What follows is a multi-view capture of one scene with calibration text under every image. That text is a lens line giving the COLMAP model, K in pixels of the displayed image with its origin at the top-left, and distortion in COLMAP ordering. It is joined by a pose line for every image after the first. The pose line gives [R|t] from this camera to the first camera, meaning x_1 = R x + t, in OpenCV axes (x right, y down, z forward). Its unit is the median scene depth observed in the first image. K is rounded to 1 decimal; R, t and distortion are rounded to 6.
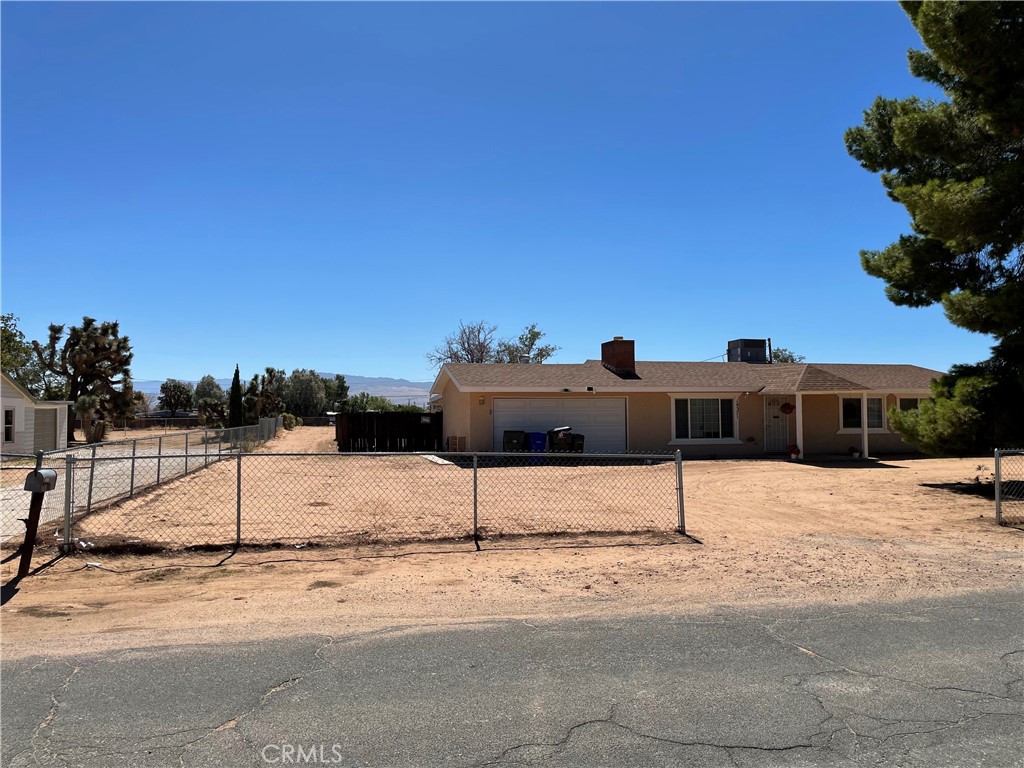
lens RADIAL K [[1112.5, 0, 505.7], [0, 1112.5, 376.7], [0, 0, 1]] dist [0.162640, -0.007987]
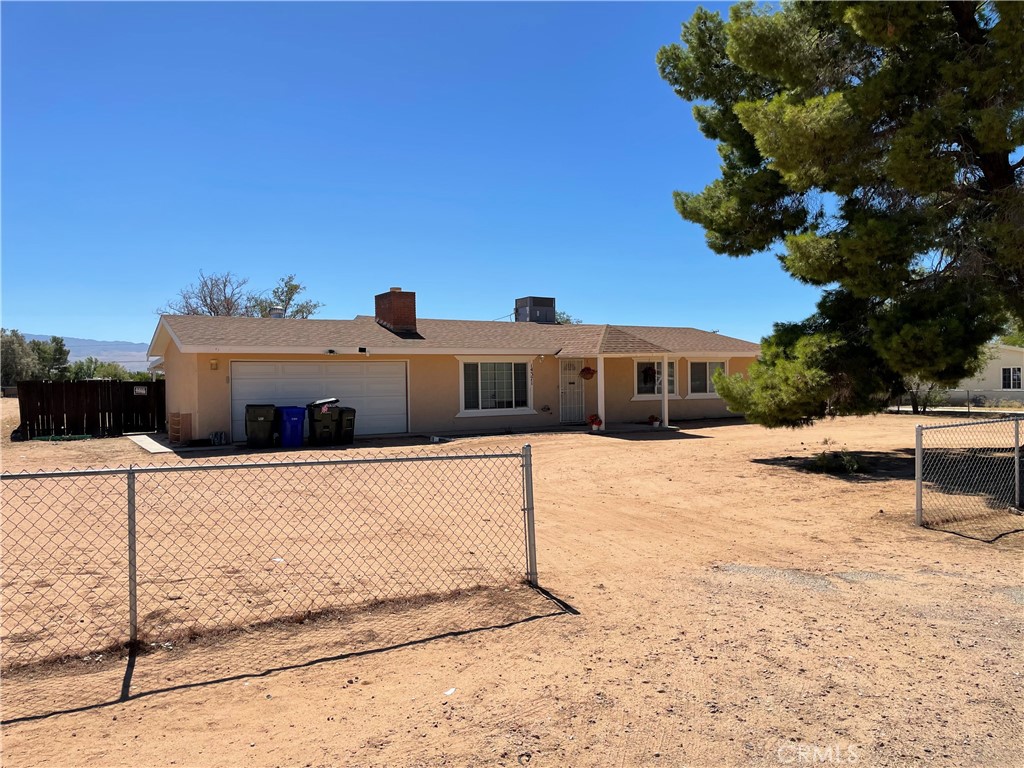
lens RADIAL K [[910.1, 0, 521.7], [0, 910.1, 376.7], [0, 0, 1]] dist [0.154316, -0.192368]
pose [[0.965536, -0.004865, 0.260226, 0.015645], [-0.002987, 0.999552, 0.029771, 0.010272], [-0.260254, -0.029522, 0.965089, 0.343420]]
